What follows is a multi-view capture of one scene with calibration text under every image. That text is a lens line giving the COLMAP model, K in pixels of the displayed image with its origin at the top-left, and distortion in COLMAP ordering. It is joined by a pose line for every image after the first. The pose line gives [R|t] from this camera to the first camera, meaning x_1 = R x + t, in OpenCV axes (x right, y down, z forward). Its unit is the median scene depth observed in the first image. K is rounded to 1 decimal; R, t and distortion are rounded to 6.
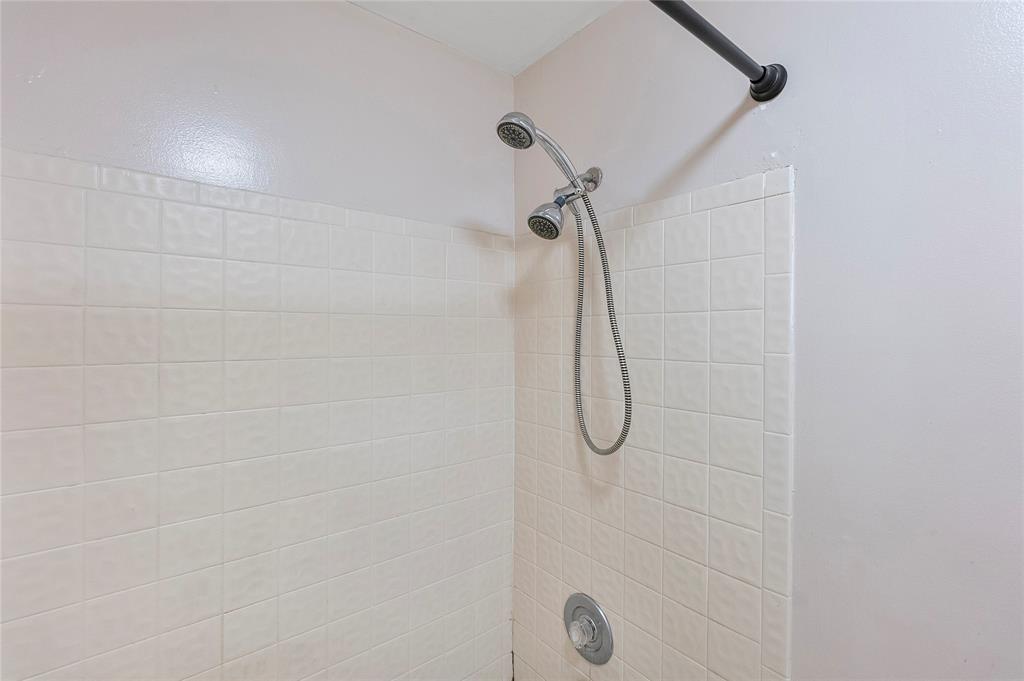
lens RADIAL K [[442.0, 0, 508.2], [0, 442.0, 336.0], [0, 0, 1]] dist [-0.004222, -0.000731]
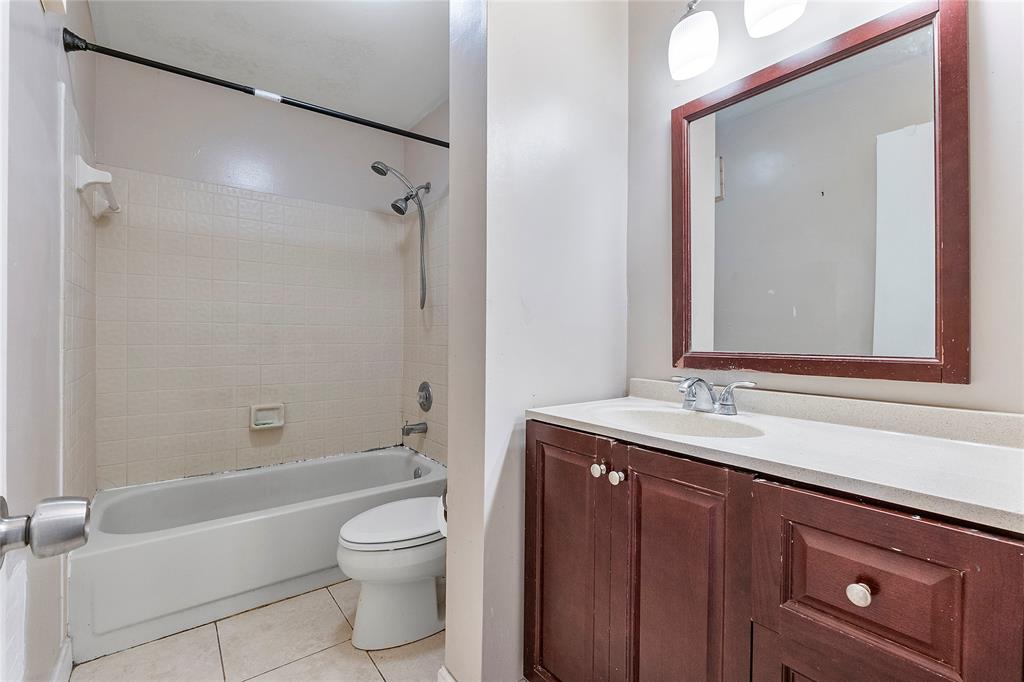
lens RADIAL K [[442.0, 0, 514.7], [0, 442.0, 340.2], [0, 0, 1]] dist [-0.004222, -0.000731]
pose [[0.999885, 0.002908, -0.014853, 0.802175], [-0.002805, 0.999972, 0.006939, 0.462007], [0.014873, -0.006897, 0.999866, -1.435252]]
